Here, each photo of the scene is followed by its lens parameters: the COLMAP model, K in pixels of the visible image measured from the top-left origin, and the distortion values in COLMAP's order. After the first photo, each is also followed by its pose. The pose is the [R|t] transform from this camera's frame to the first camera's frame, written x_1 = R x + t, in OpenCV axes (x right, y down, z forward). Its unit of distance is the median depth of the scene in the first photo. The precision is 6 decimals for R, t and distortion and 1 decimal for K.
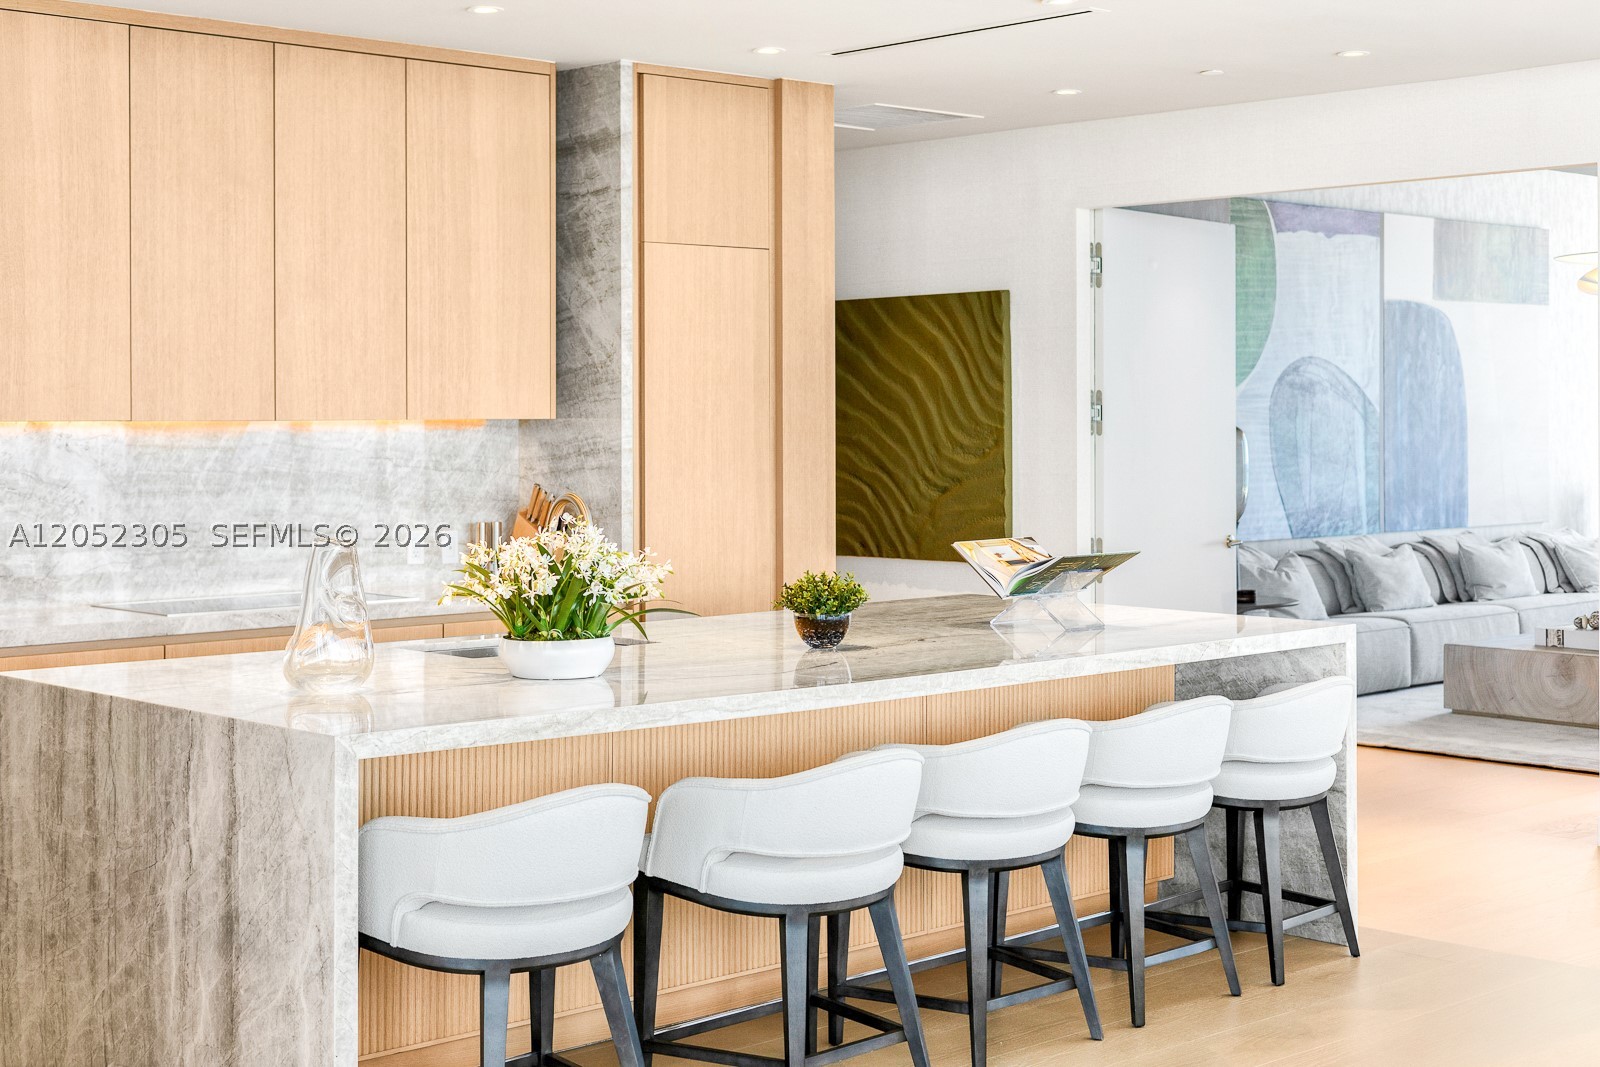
lens RADIAL K [[2252.3, 0, 772.0], [0, 2252.3, 414.4], [0, 0, 1]] dist [0.011463, -0.031865]
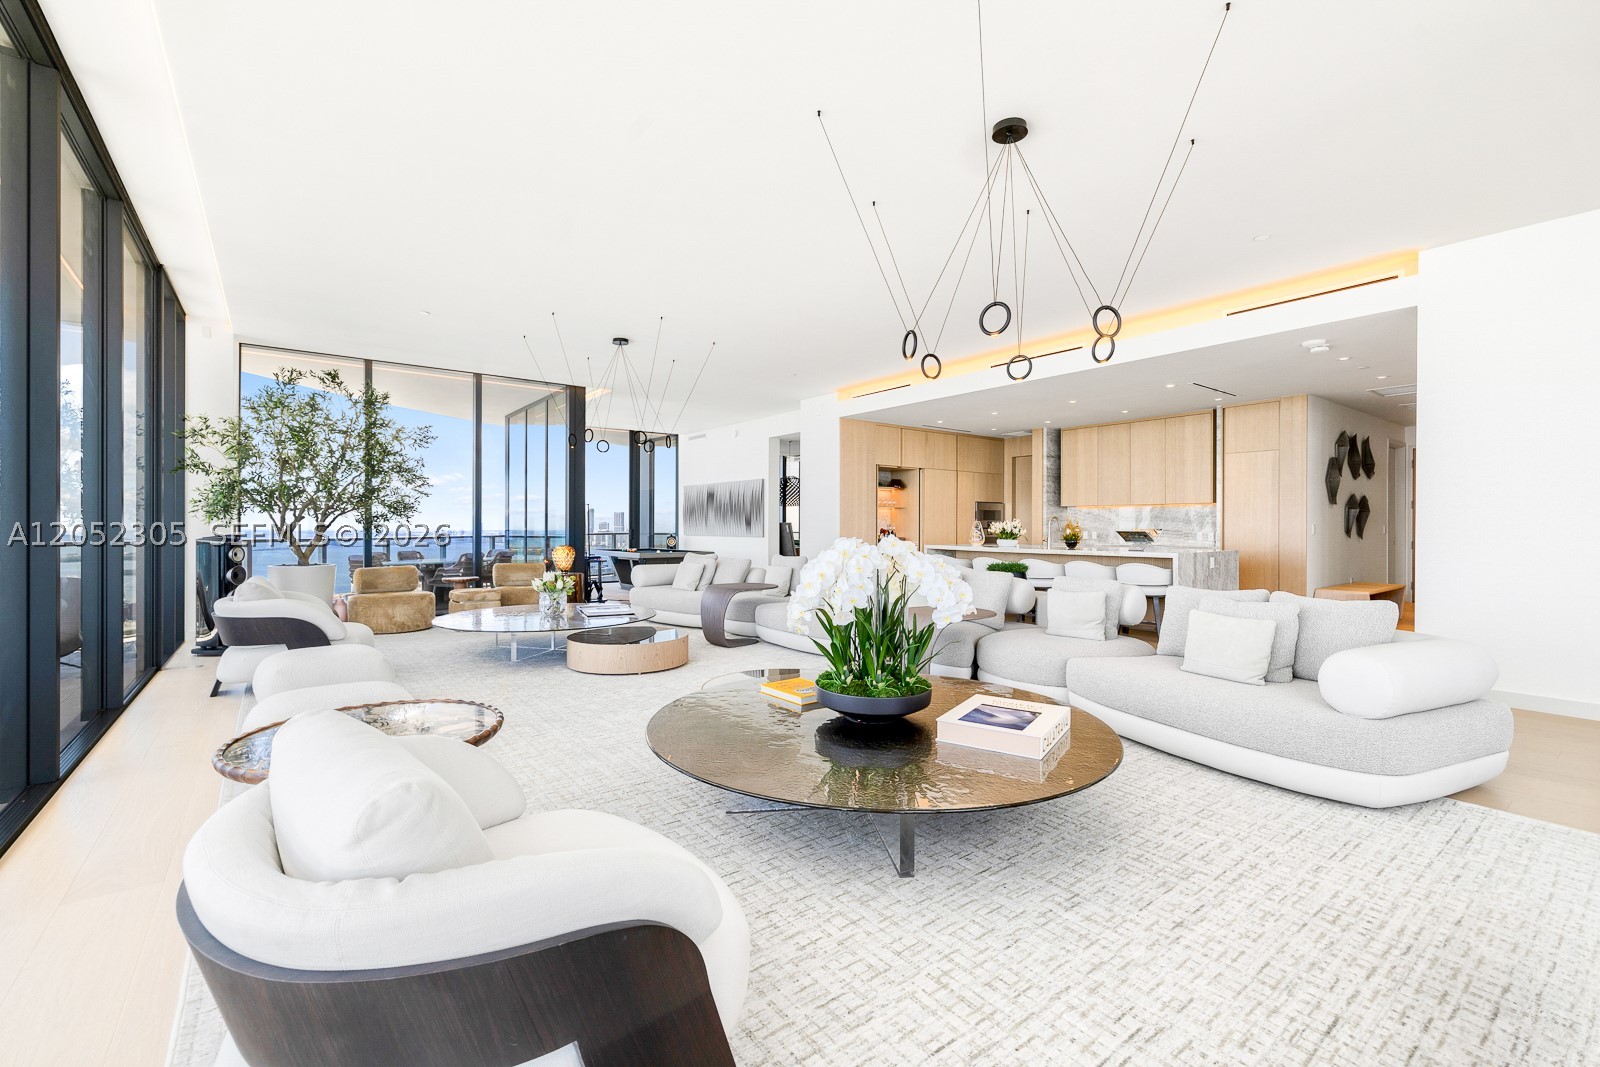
lens RADIAL K [[682.8, 0, 796.2], [0, 682.8, 524.7], [0, 0, 1]] dist [0.000292, -0.000199]
pose [[-0.083551, 0.003787, -0.996496, 1.572378], [0.002027, 0.999991, 0.003630, 0.047245], [0.996501, -0.001716, -0.083558, 0.558723]]
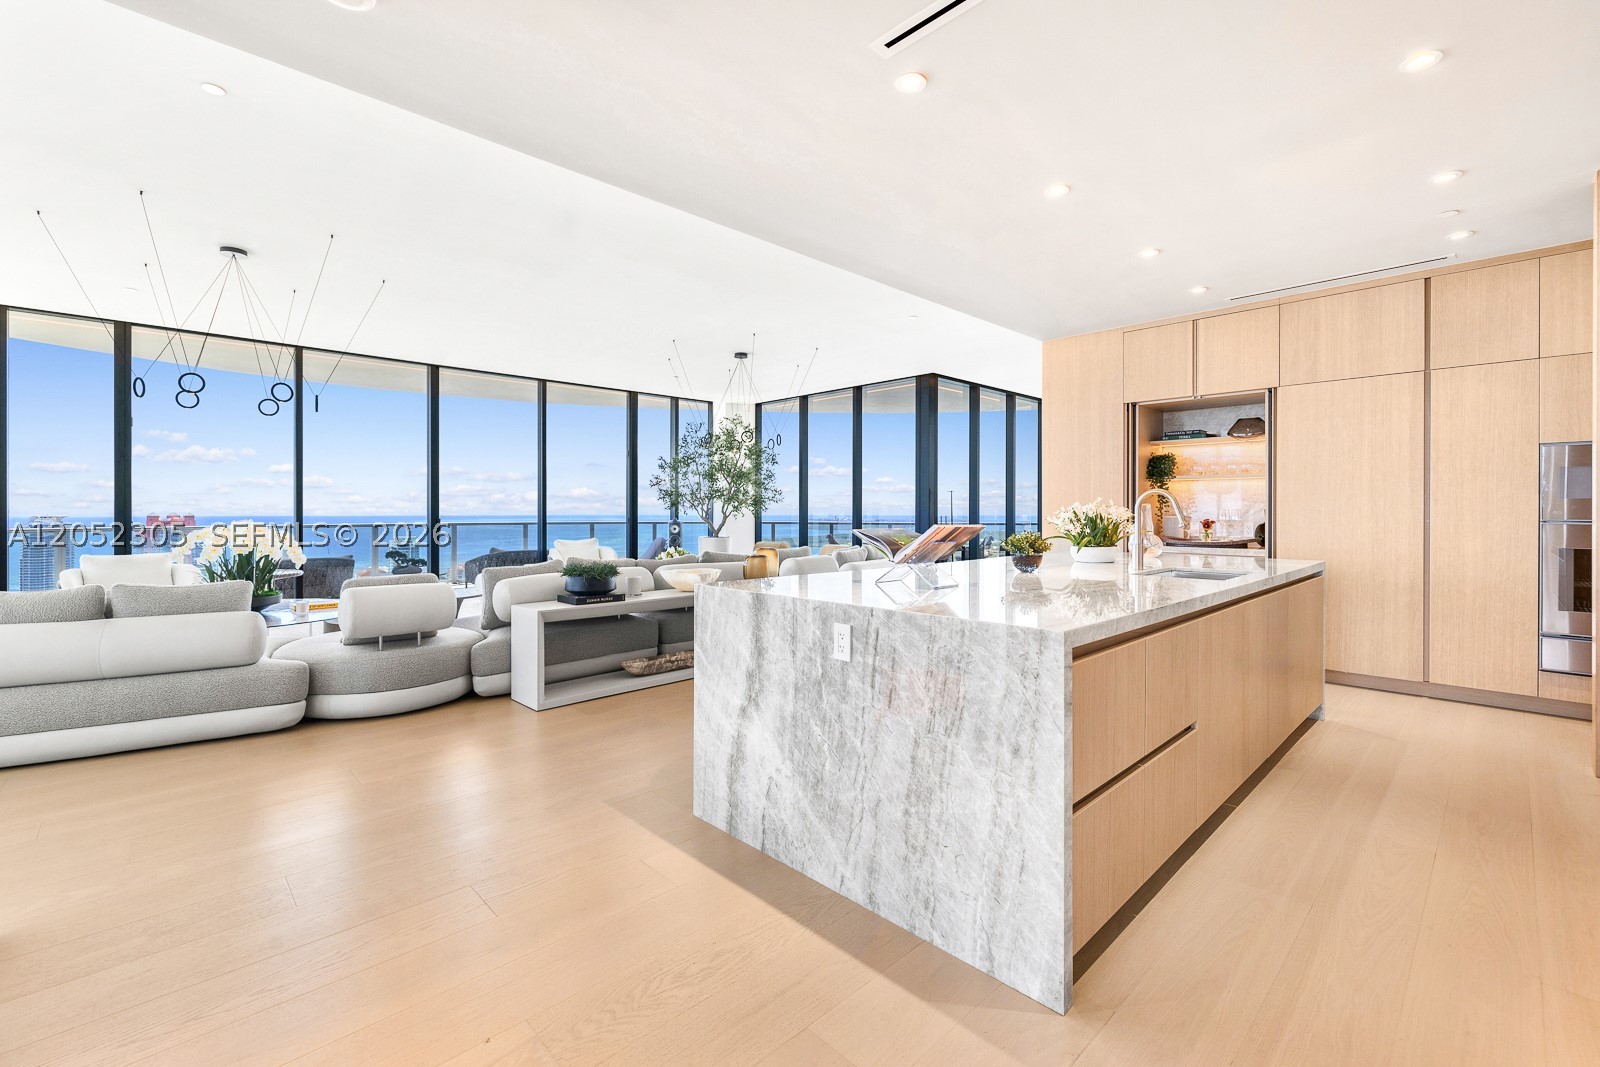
lens RADIAL K [[684.6, 0, 796.2], [0, 684.6, 512.7], [0, 0, 1]] dist [0.002927, 0.000236]
pose [[-0.999695, 0.006264, -0.023894, 0.231213], [0.006286, 0.999980, -0.000871, 0.053113], [0.023888, -0.001020, -0.999714, 1.638387]]
